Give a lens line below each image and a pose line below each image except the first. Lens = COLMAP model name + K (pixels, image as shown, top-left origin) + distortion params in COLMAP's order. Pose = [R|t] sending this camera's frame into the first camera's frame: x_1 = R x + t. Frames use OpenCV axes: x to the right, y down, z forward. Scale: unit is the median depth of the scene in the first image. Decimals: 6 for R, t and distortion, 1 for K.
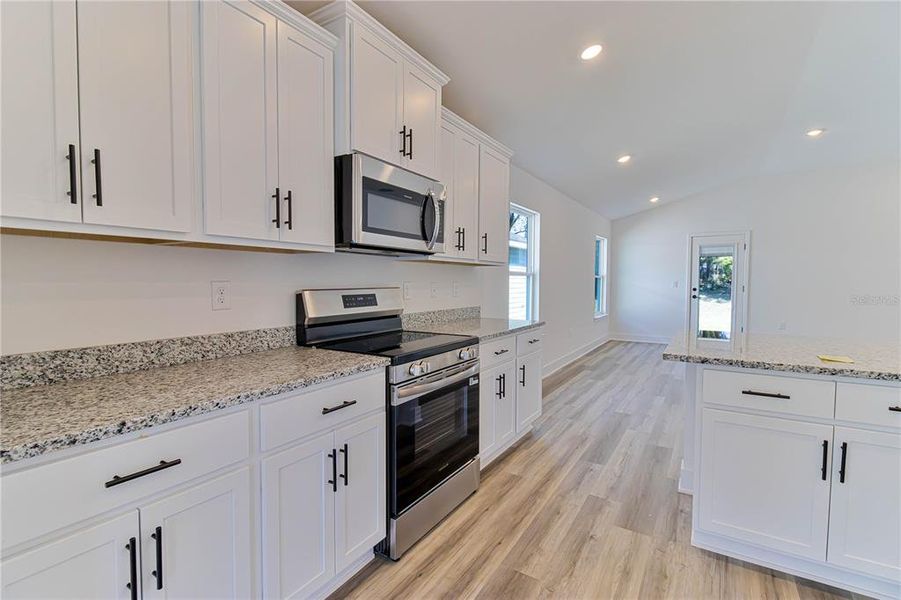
lens RADIAL K [[410.0, 0, 452.8], [0, 410.0, 298.0], [0, 0, 1]] dist [0.005410, -0.003780]
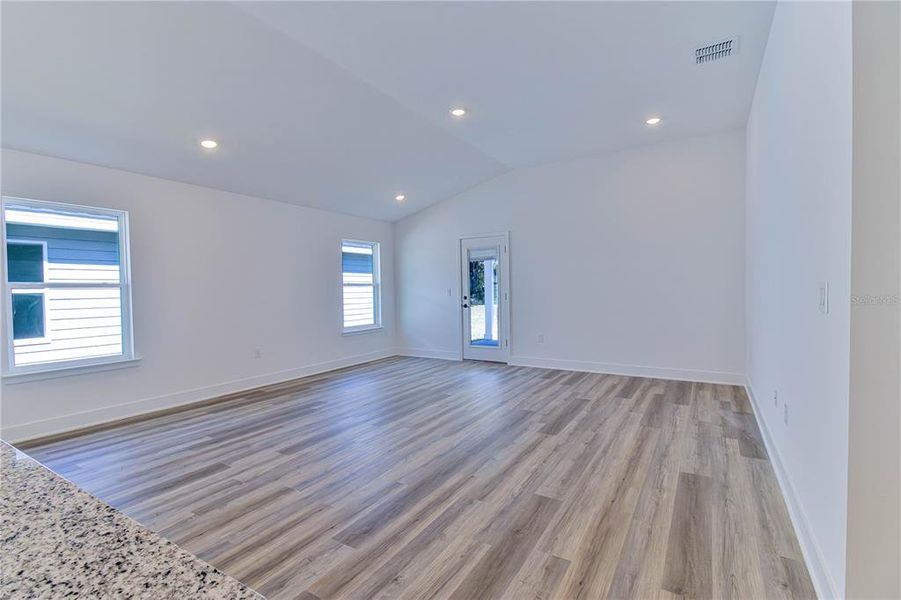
lens RADIAL K [[410.0, 0, 471.7], [0, 410.0, 294.8], [0, 0, 1]] dist [0.005410, -0.003780]
pose [[0.999439, -0.021686, 0.025515, 1.065514], [0.022499, 0.999235, -0.032001, 0.003026], [-0.024801, 0.032557, 0.999162, 0.199841]]
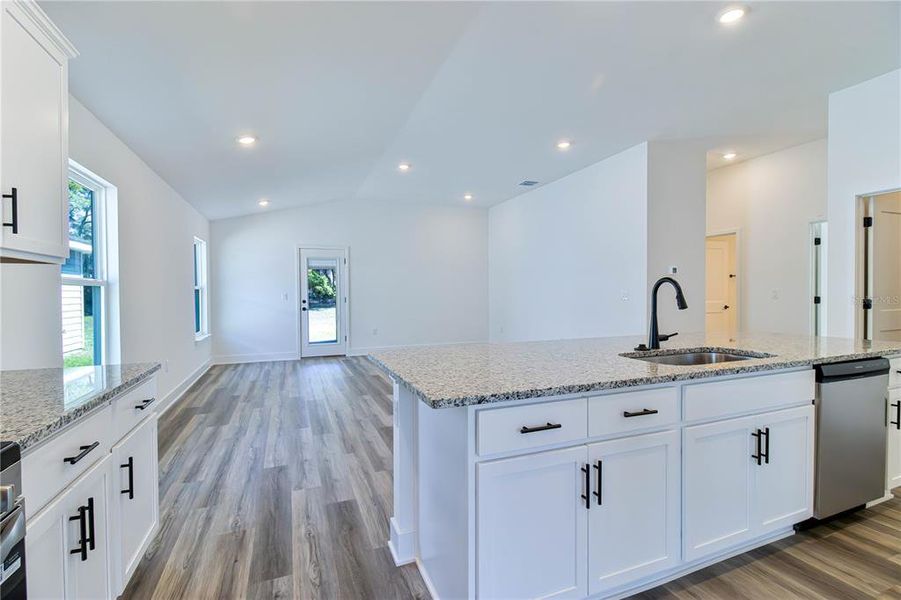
lens RADIAL K [[410.0, 0, 447.1], [0, 410.0, 298.8], [0, 0, 1]] dist [0.005410, -0.003780]
pose [[0.590278, -0.017816, 0.807003, -0.002934], [0.041359, 0.999111, -0.008194, -0.009739], [-0.806140, 0.038214, 0.590490, 0.263838]]
